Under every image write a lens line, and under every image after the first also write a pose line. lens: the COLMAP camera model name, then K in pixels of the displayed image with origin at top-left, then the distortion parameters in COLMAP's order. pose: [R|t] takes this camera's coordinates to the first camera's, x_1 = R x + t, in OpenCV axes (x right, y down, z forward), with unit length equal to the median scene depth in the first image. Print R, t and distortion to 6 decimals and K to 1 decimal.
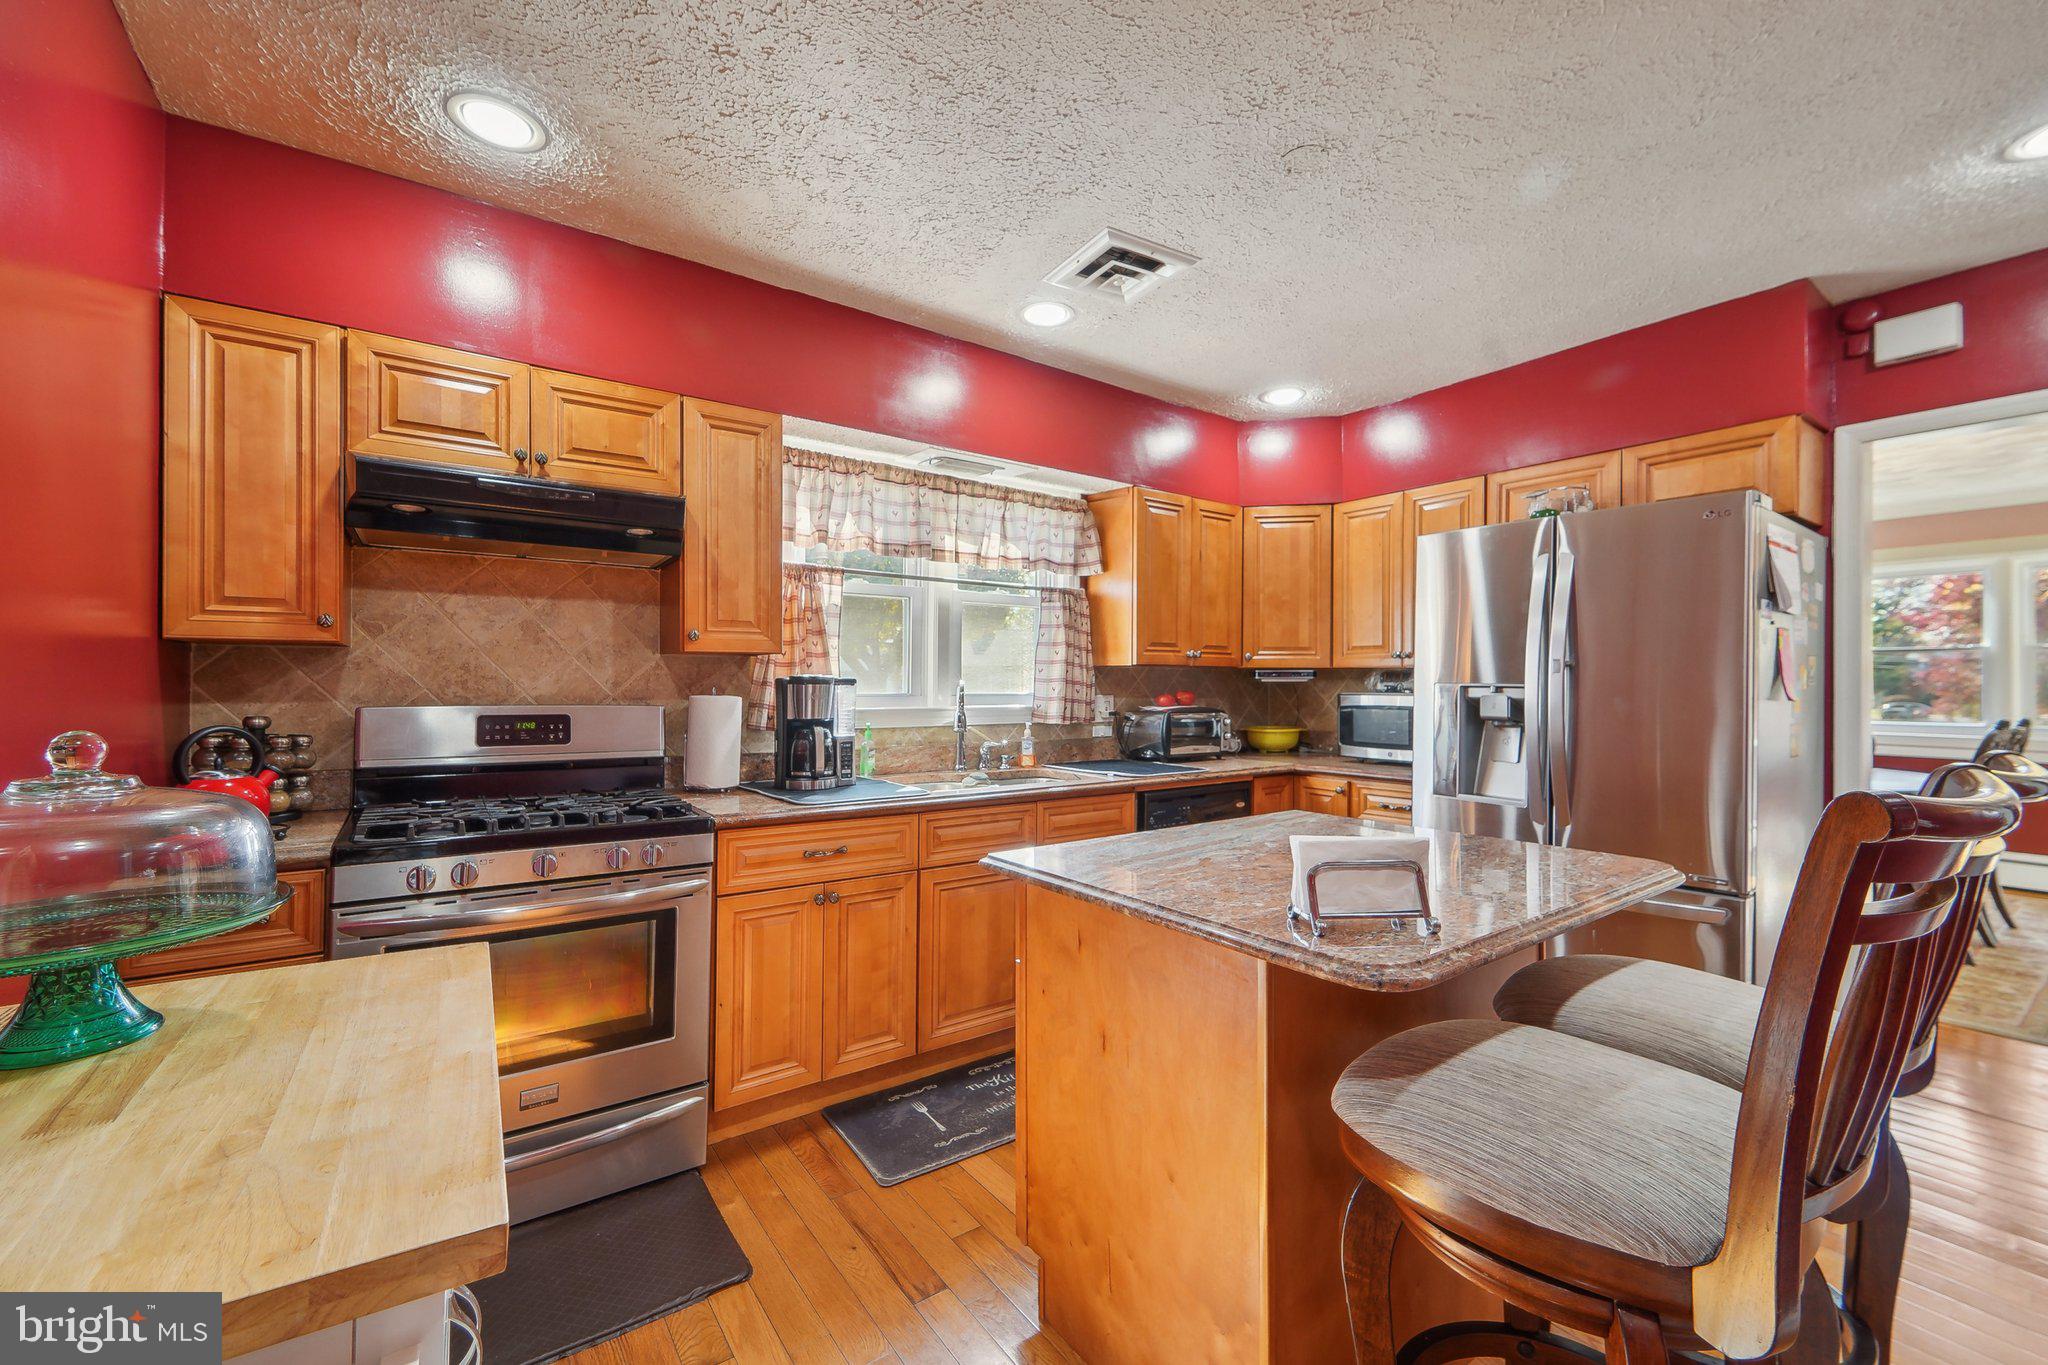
lens RADIAL K [[843.7, 0, 1024.0], [0, 843.7, 682.5], [0, 0, 1]] dist [0.019493, 0.000035]
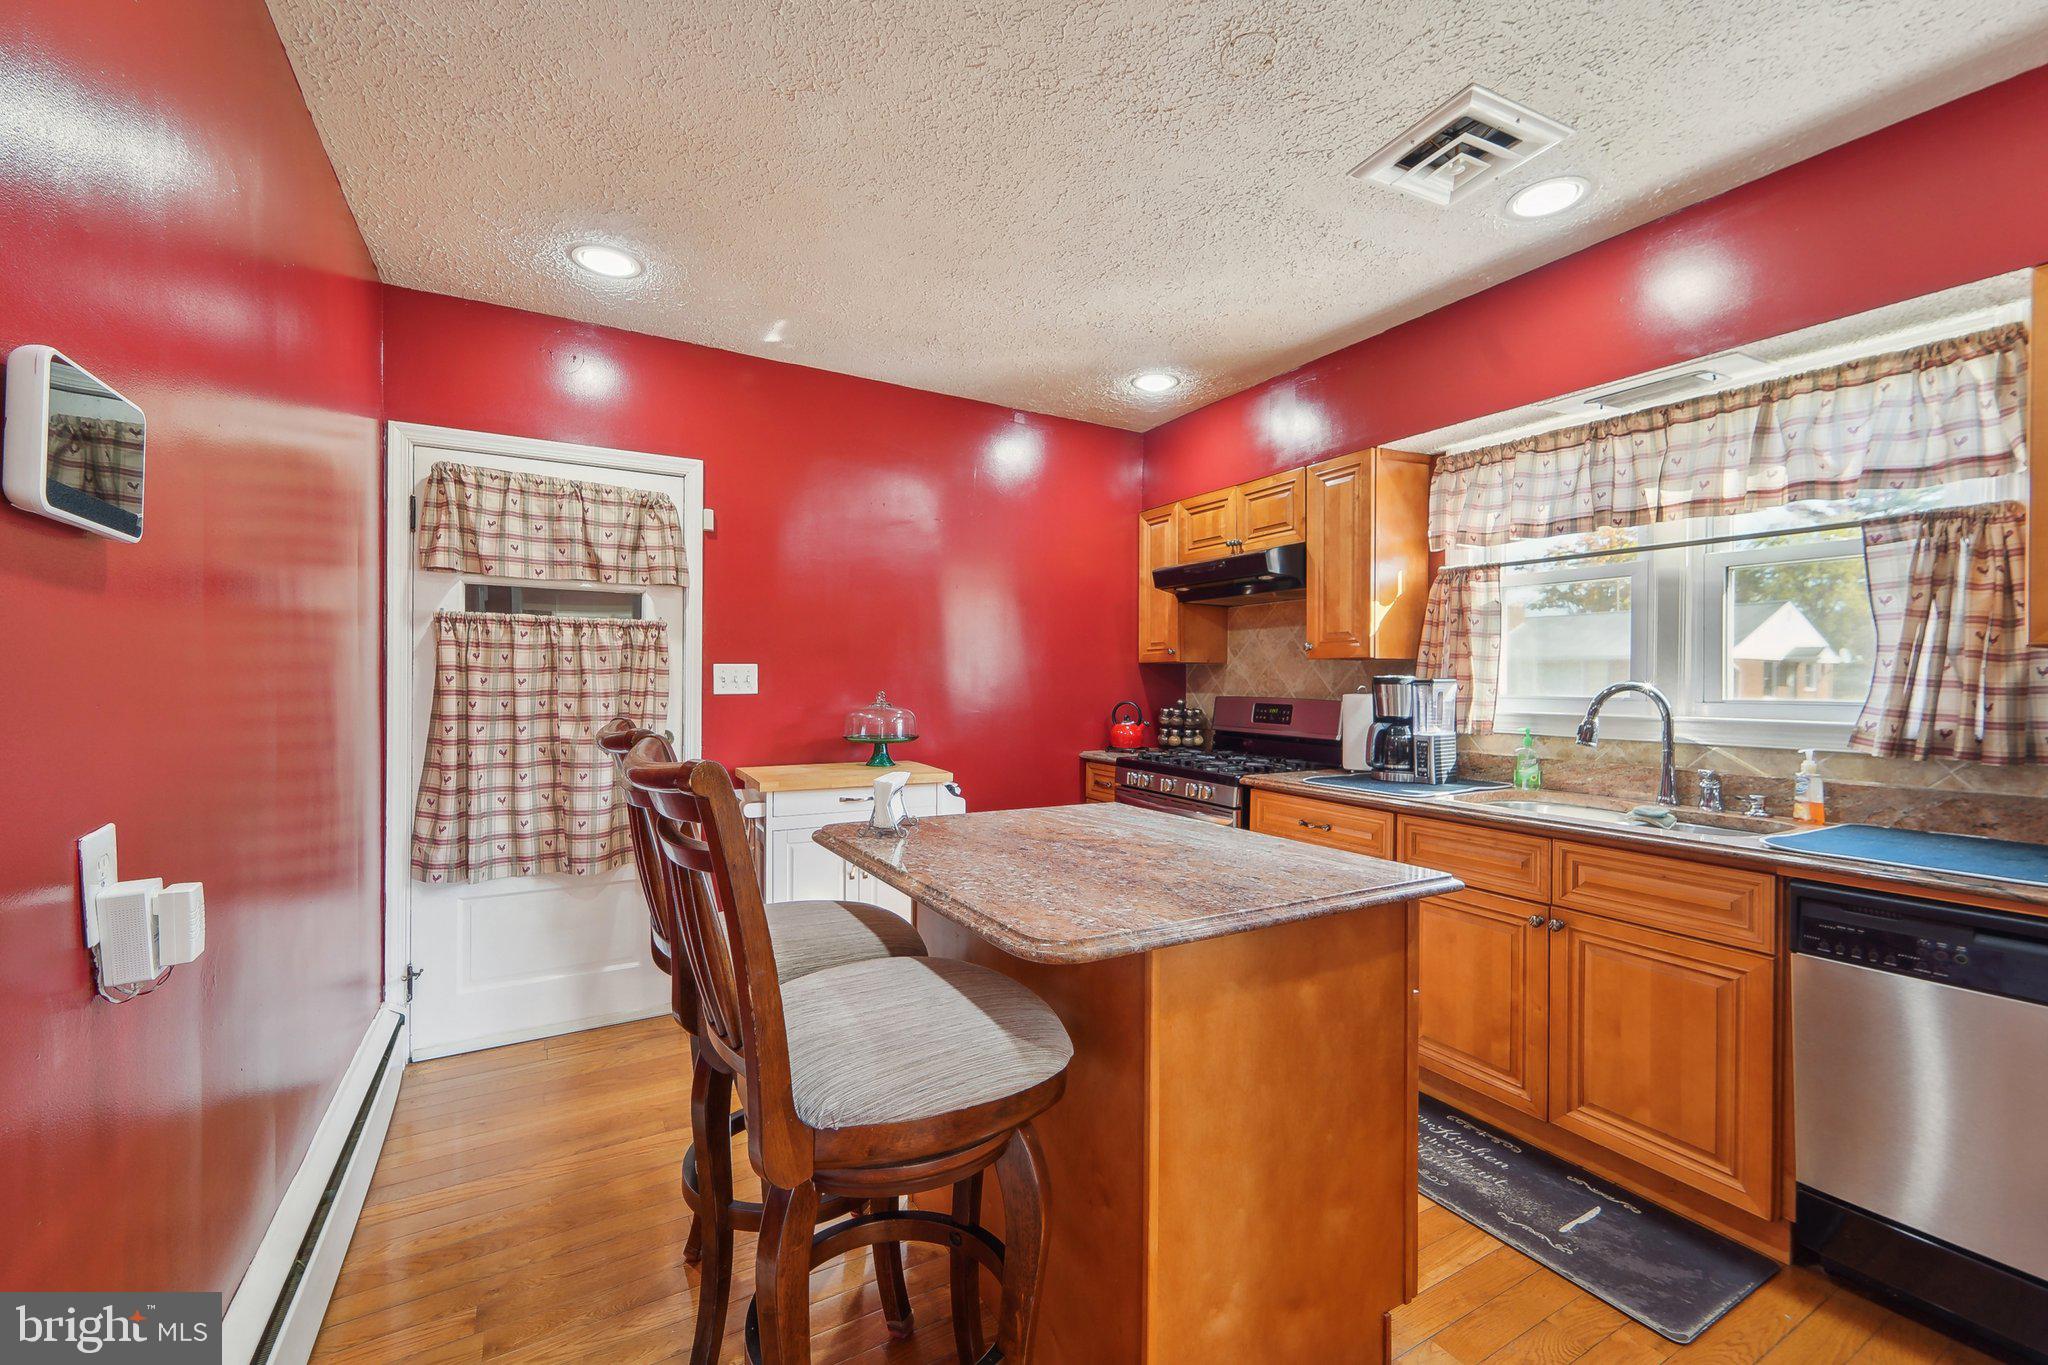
lens RADIAL K [[834.1, 0, 1025.7], [0, 834.1, 691.4], [0, 0, 1]] dist [0.020752, 0.000041]
pose [[-0.093840, 0.004111, -0.995579, 0.738679], [-0.010979, 0.999926, 0.005164, 0.009733], [0.995527, 0.011415, -0.093787, 0.539922]]
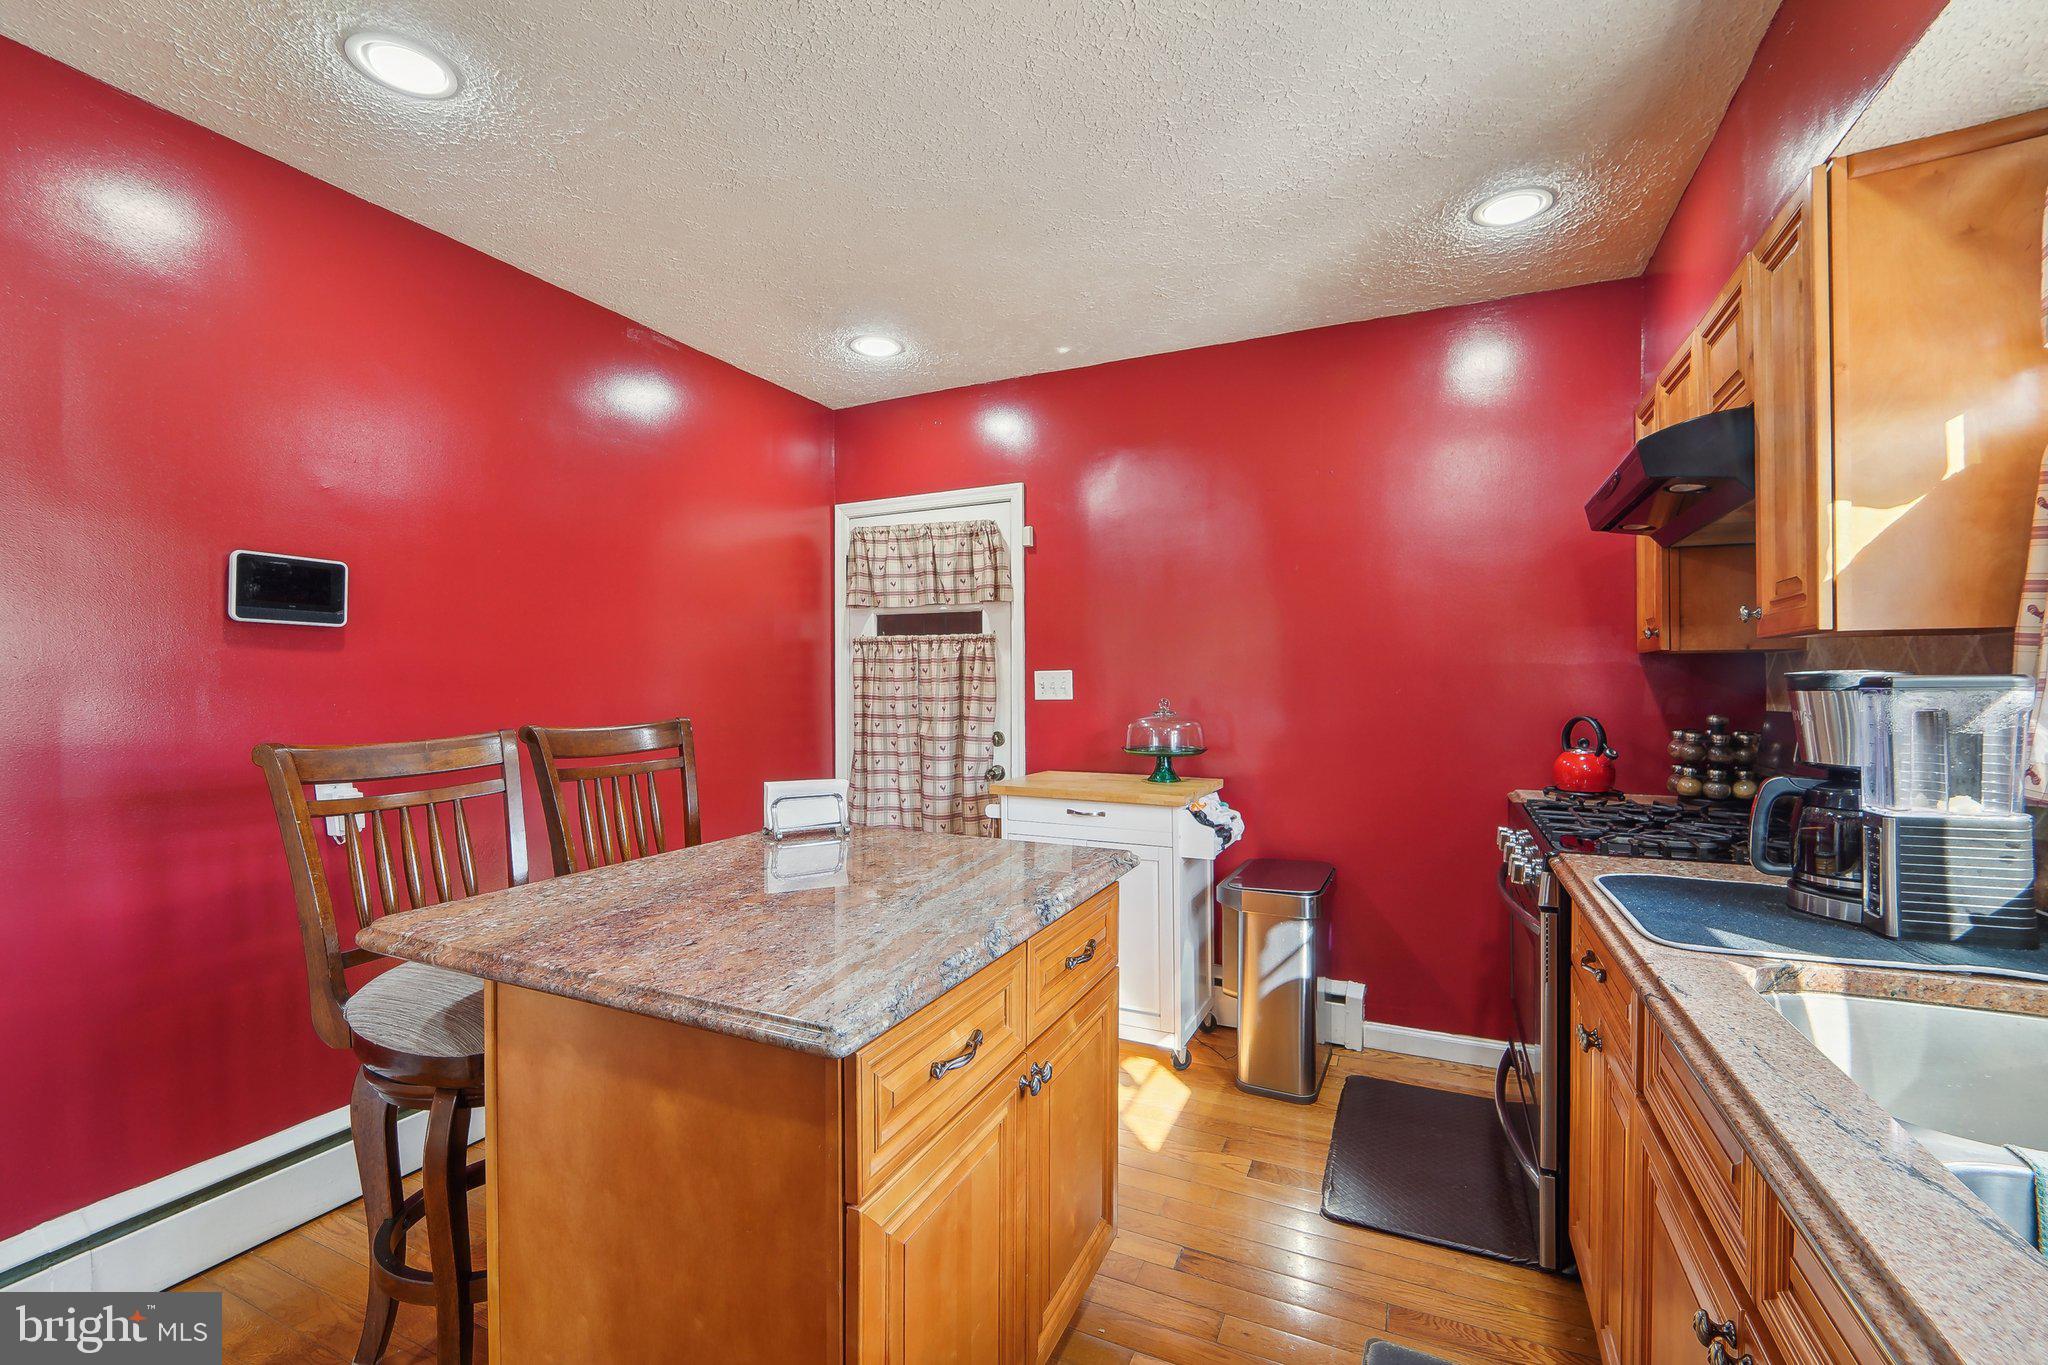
lens RADIAL K [[857.3, 0, 1022.7], [0, 857.3, 687.5], [0, 0, 1]] dist [-0.008209, 0.000292]
pose [[-0.870517, -0.001713, -0.492136, 0.321326], [-0.005309, 0.999968, 0.005910, 0.000642], [0.492110, 0.007757, -0.870498, 1.017401]]
